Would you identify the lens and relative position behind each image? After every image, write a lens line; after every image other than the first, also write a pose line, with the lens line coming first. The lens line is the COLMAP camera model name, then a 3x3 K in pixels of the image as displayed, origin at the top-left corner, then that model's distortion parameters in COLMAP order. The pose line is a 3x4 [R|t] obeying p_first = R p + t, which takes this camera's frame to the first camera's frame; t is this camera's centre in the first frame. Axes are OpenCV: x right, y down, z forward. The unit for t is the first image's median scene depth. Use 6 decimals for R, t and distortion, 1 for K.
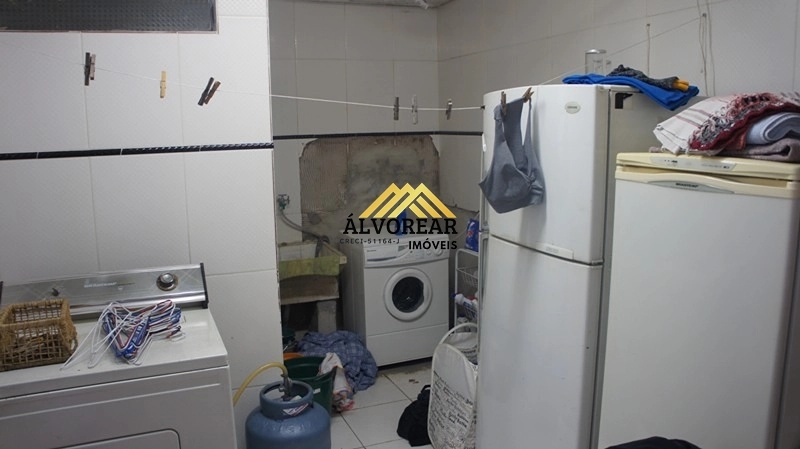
lens RADIAL K [[619.8, 0, 405.6], [0, 619.8, 213.3], [0, 0, 1]] dist [-0.183518, 0.125194]
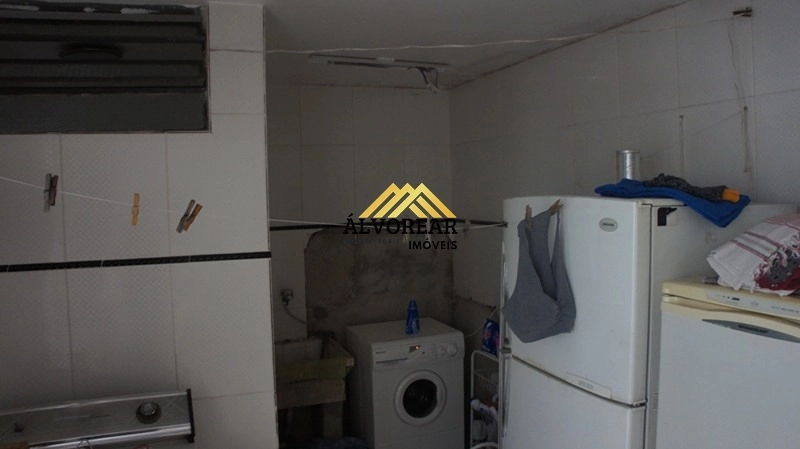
lens RADIAL K [[619.8, 0, 405.6], [0, 619.8, 213.3], [0, 0, 1]] dist [-0.183518, 0.125194]
pose [[0.999831, -0.004223, -0.017892, -0.000498], [0.002336, 0.994555, -0.104184, -0.084890], [0.018235, 0.104125, 0.994397, 0.107413]]
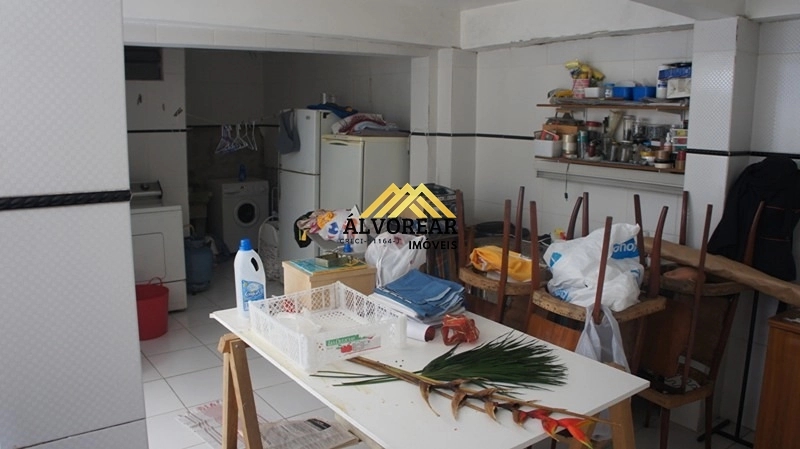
lens RADIAL K [[619.8, 0, 405.6], [0, 619.8, 213.3], [0, 0, 1]] dist [-0.183518, 0.125194]
pose [[0.965365, -0.009190, 0.260740, -0.023821], [0.005050, 0.999850, 0.016544, 0.181291], [-0.260853, -0.014654, 0.965267, -1.524971]]
